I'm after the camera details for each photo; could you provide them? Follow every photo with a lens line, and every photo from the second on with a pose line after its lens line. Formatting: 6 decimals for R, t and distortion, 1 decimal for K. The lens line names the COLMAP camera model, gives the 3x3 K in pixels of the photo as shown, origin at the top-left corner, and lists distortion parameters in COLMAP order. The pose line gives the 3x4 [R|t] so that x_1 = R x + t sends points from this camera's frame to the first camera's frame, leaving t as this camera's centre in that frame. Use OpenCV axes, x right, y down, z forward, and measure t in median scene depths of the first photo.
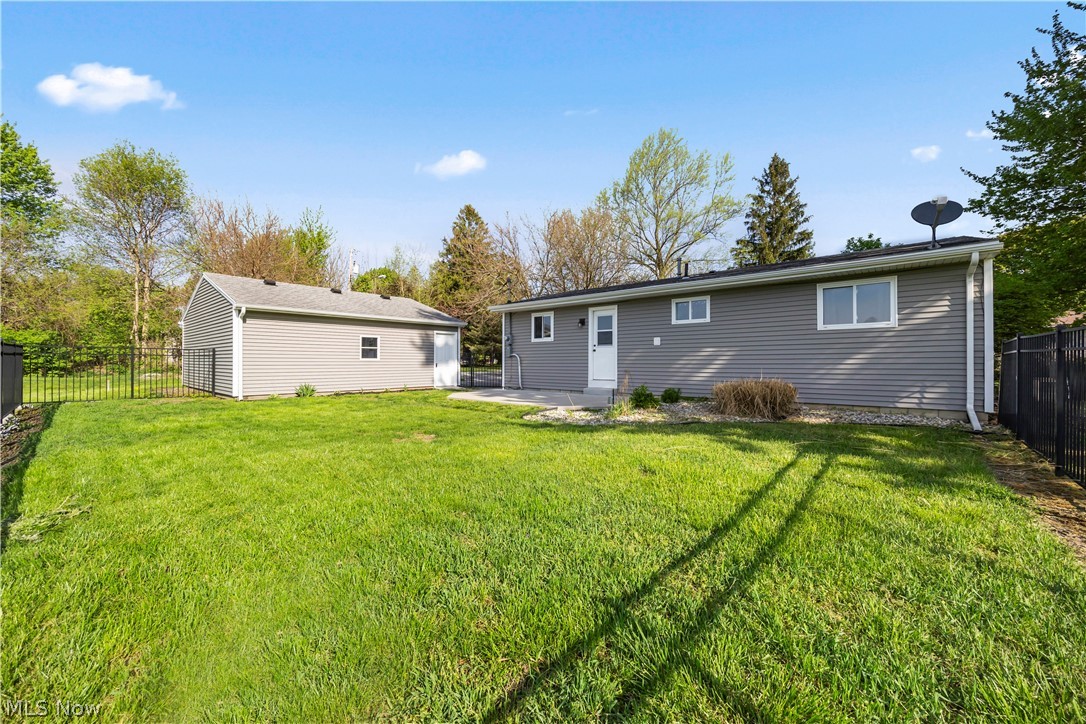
lens RADIAL K [[418.7, 0, 543.0], [0, 418.7, 362.0], [0, 0, 1]] dist [0.009662, -0.000090]
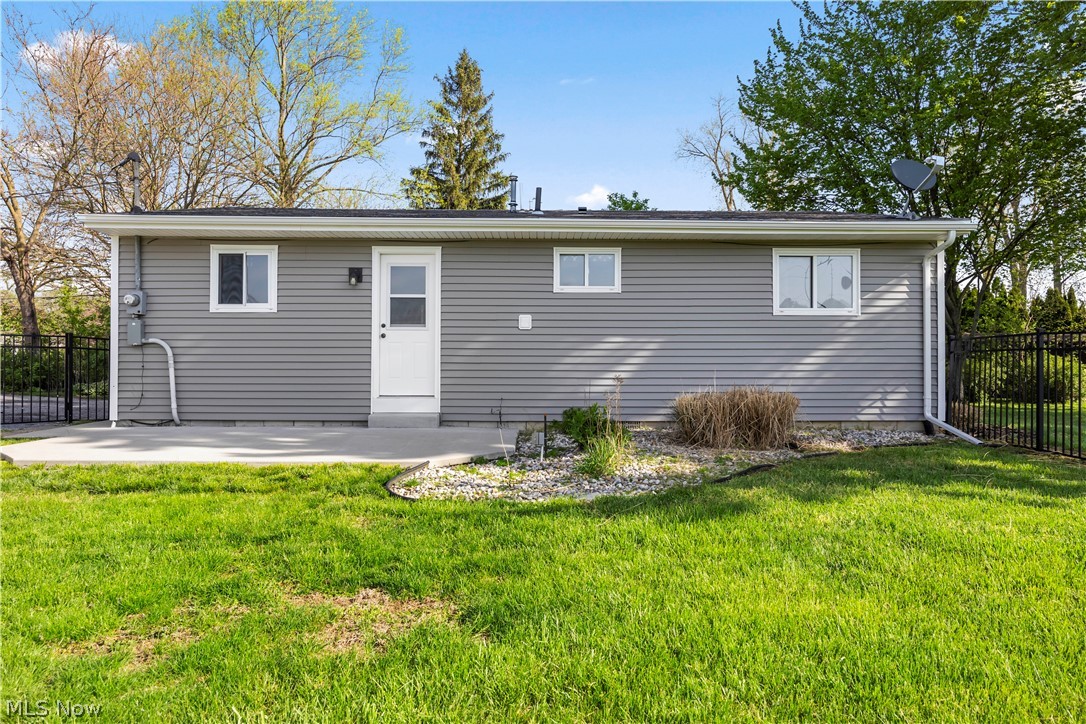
lens RADIAL K [[696.0, 0, 539.2], [0, 696.0, 360.8], [0, 0, 1]] dist [-0.002600, -0.000082]
pose [[0.751556, 0.003925, 0.659657, -0.245514], [-0.004323, 0.999990, -0.001024, 0.001576], [-0.659655, -0.002082, 0.751566, 0.248309]]
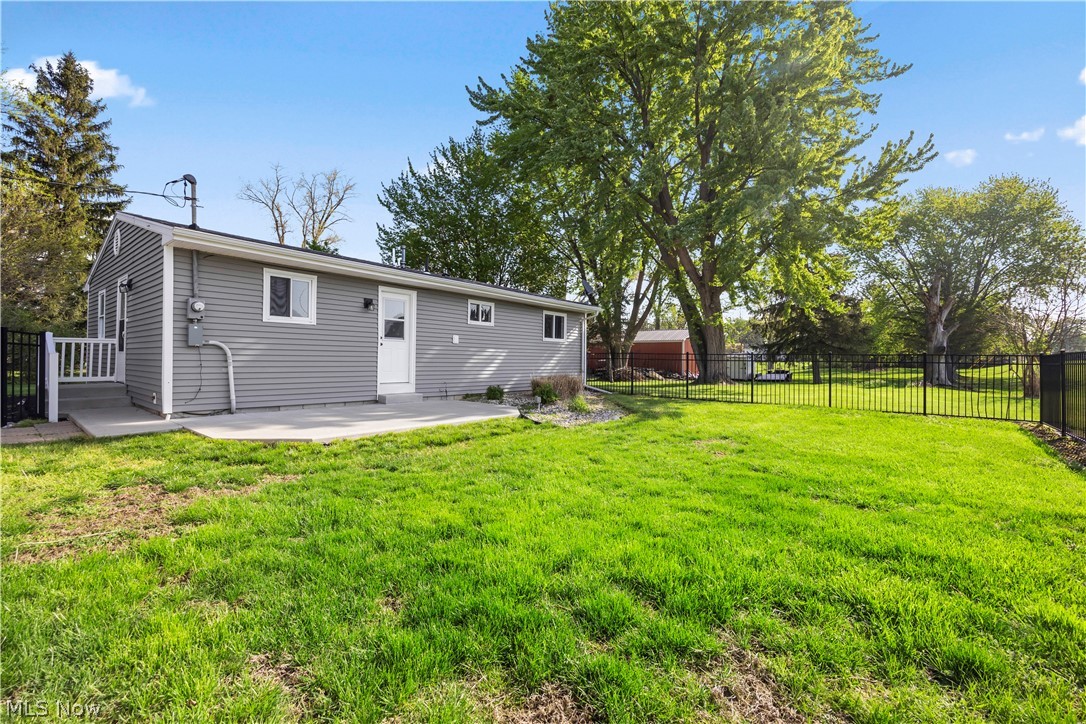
lens RADIAL K [[460.0, 0, 545.7], [0, 460.0, 359.0], [0, 0, 1]] dist [-0.023341, 0.002614]
pose [[-0.046188, 0.000301, 0.998933, -0.637019], [-0.018722, 0.999824, -0.001167, -0.005203], [-0.998757, -0.018756, -0.046174, 0.671081]]
